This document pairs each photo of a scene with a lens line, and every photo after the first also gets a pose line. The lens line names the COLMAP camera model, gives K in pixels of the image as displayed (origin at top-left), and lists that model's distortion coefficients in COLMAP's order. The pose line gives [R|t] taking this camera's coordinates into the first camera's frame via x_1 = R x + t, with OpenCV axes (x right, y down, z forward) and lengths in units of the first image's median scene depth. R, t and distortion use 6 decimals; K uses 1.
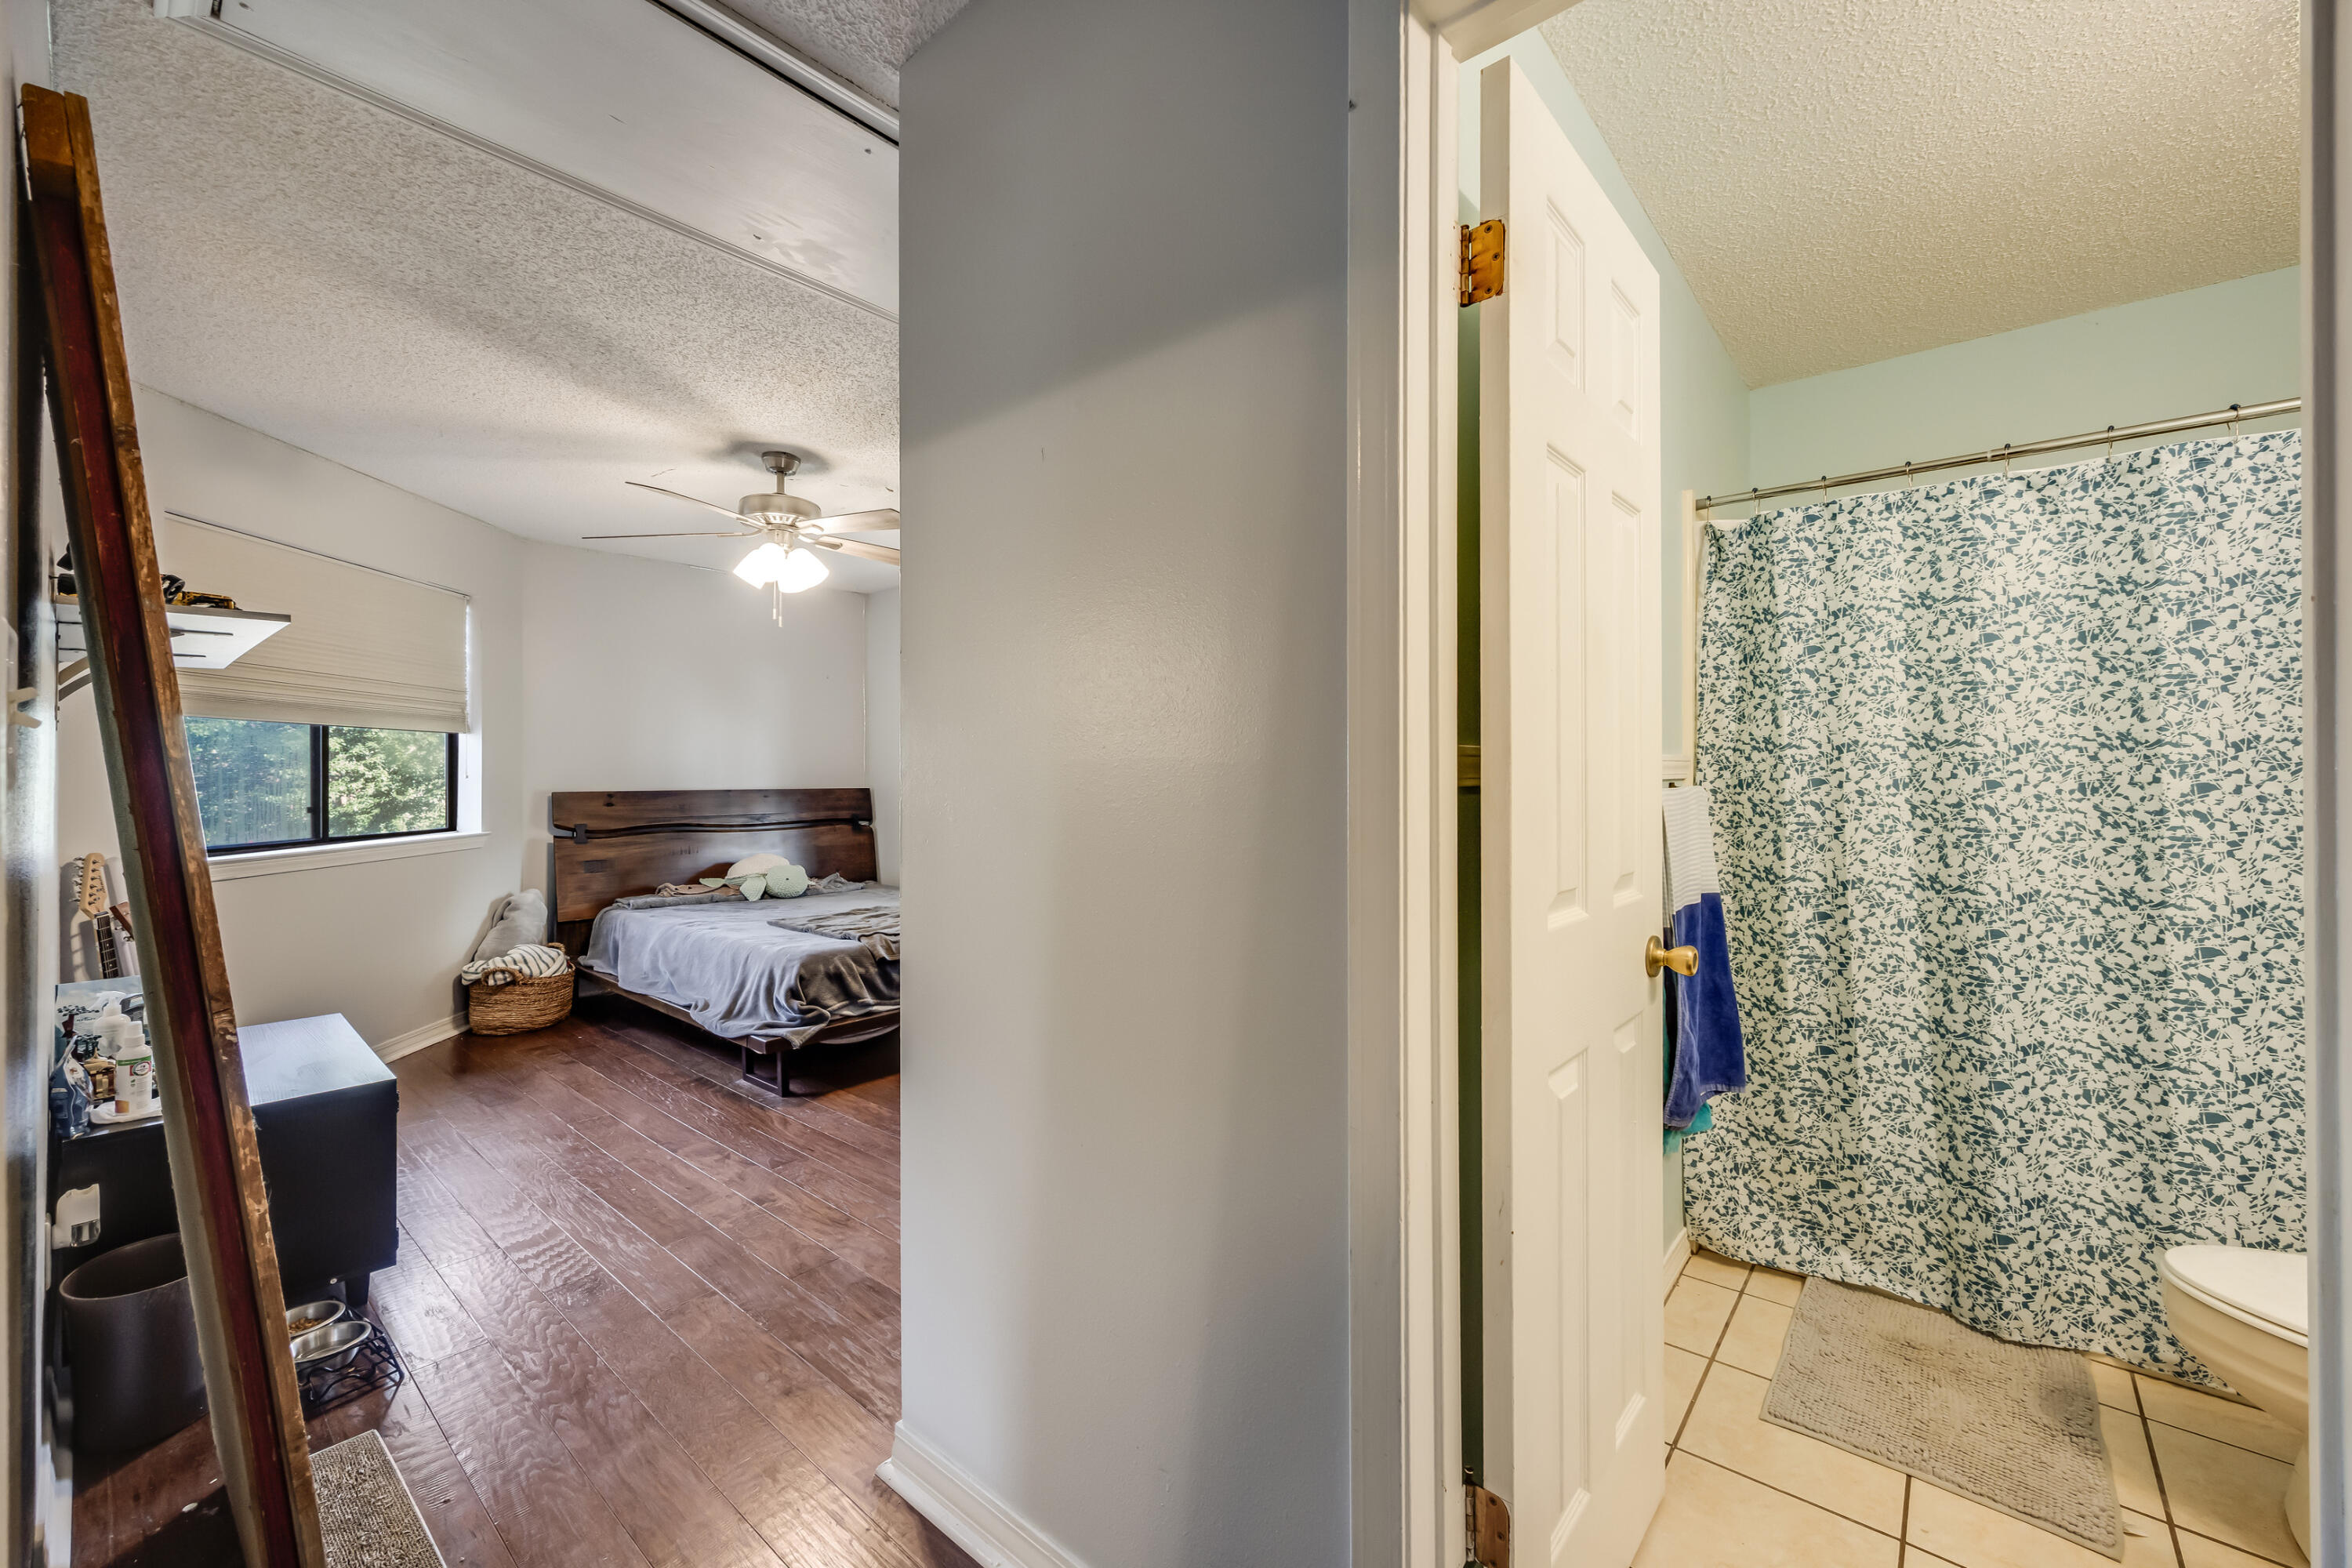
lens RADIAL K [[890.6, 0, 1171.4], [0, 890.6, 781.1], [0, 0, 1]] dist [0.003541, 0.000290]
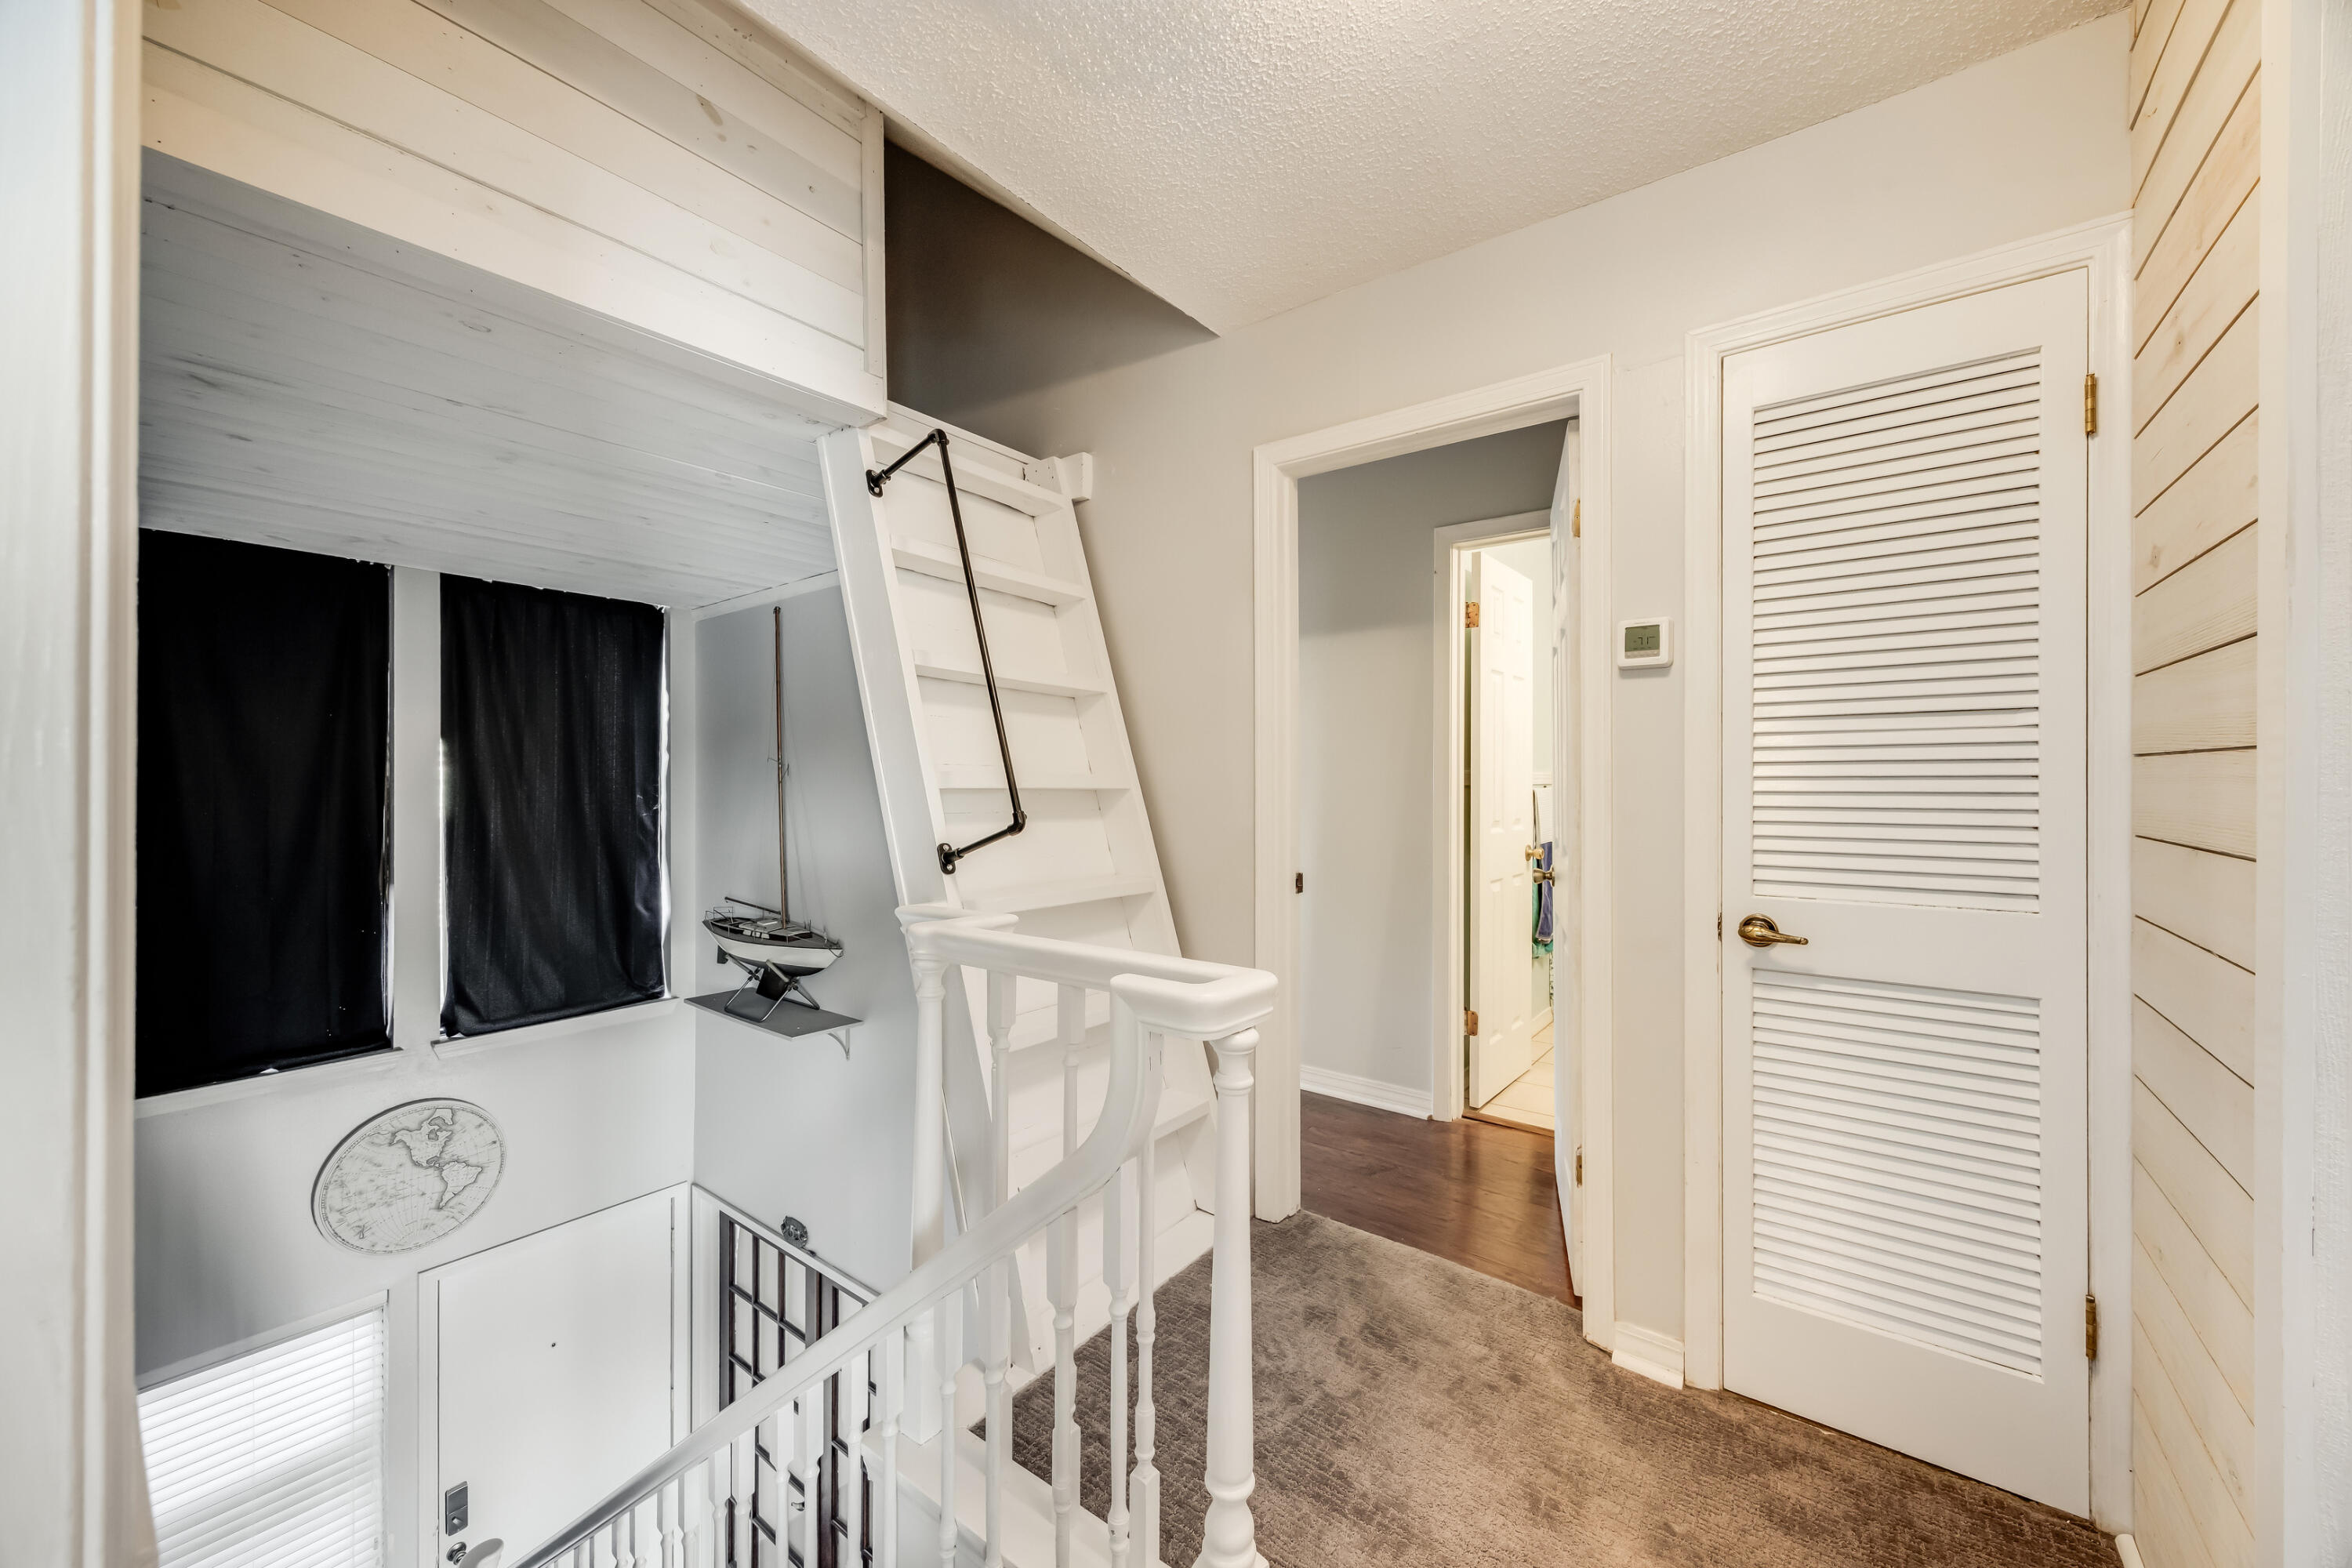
lens RADIAL K [[900.6, 0, 1178.2], [0, 900.6, 782.2], [0, 0, 1]] dist [-0.003402, 0.000139]
pose [[0.996019, 0.004218, 0.089043, -0.936123], [-0.004766, 0.999971, 0.005934, -0.017647], [-0.089016, -0.006335, 0.996010, -2.006827]]
